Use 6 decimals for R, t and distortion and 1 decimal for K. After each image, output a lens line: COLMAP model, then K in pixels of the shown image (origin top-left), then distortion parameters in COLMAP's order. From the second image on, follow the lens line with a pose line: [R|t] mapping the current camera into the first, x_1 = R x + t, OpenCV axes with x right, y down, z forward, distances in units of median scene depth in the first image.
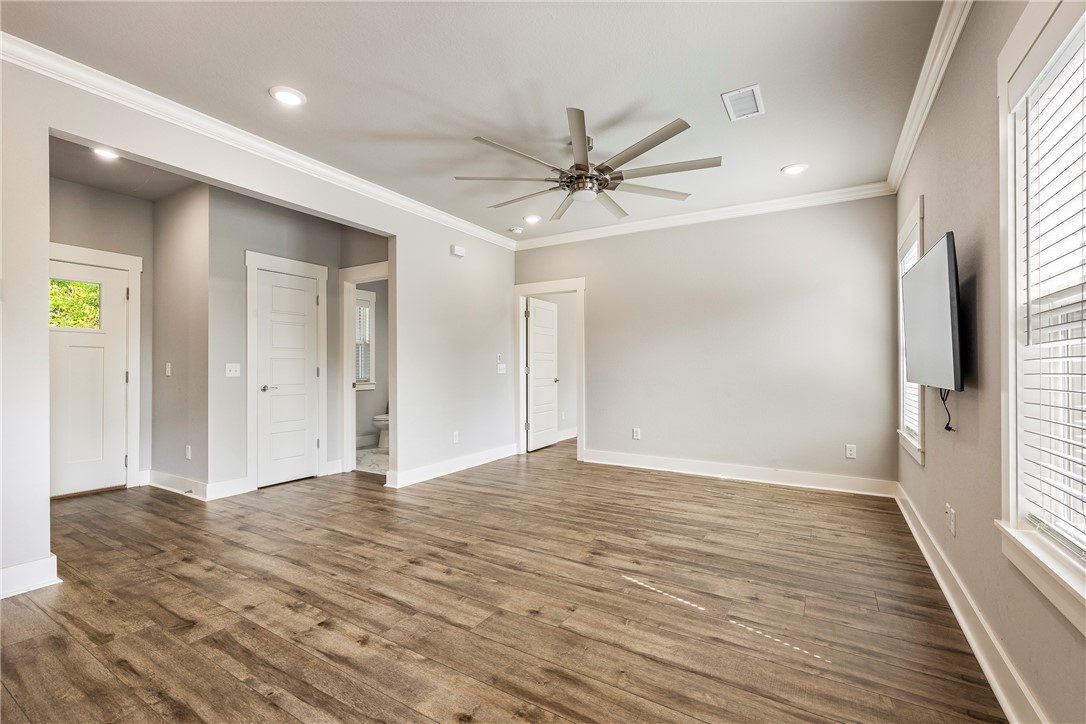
lens RADIAL K [[472.6, 0, 541.8], [0, 472.6, 364.4], [0, 0, 1]] dist [0.001018, -0.000063]
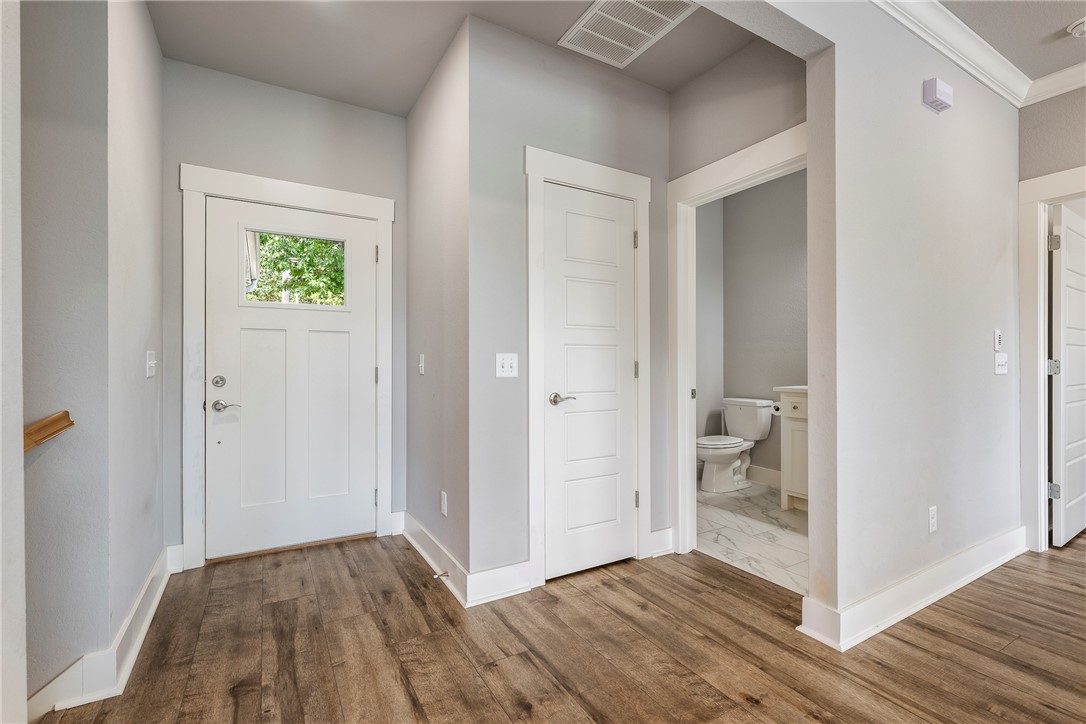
lens RADIAL K [[484.6, 0, 540.7], [0, 484.6, 361.2], [0, 0, 1]] dist [0.001095, 0.000363]
pose [[0.876769, -0.002685, -0.480904, -0.369403], [0.003778, 0.999992, 0.001304, 0.007088], [0.480896, -0.002960, 0.876772, 0.557619]]
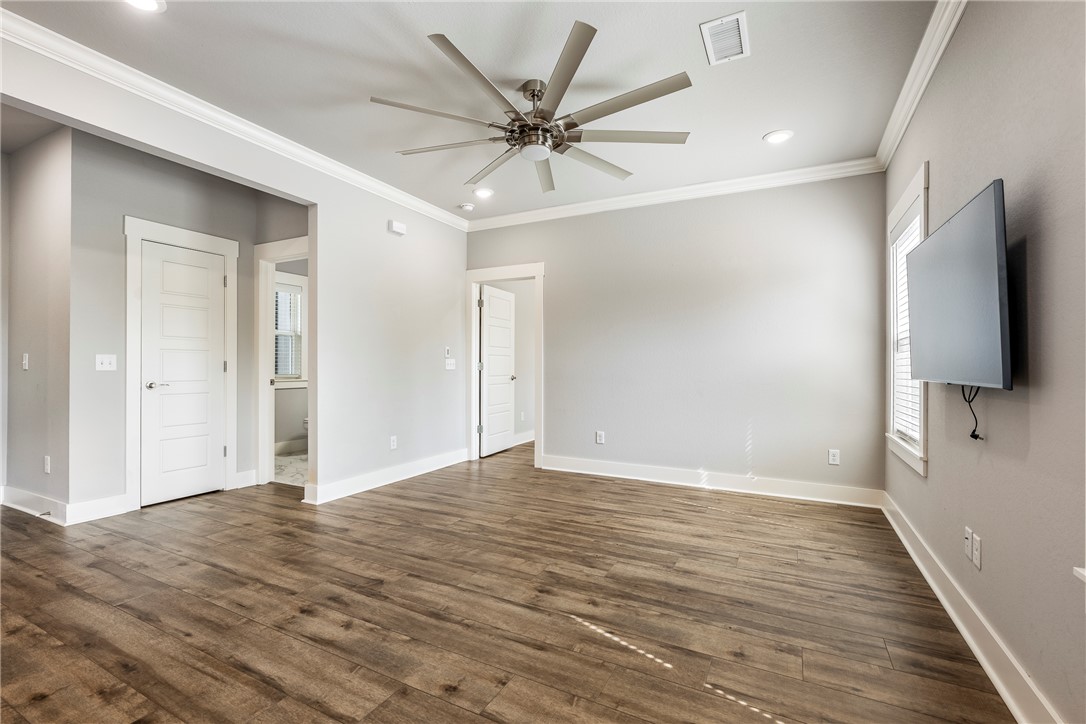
lens RADIAL K [[479.9, 0, 543.3], [0, 479.9, 364.1], [0, 0, 1]] dist [0.000488, 0.000204]
pose [[0.997664, 0.005844, 0.068069, 0.040711], [-0.006004, 0.999980, 0.002137, 0.008813], [-0.068055, -0.002541, 0.997678, 0.135204]]
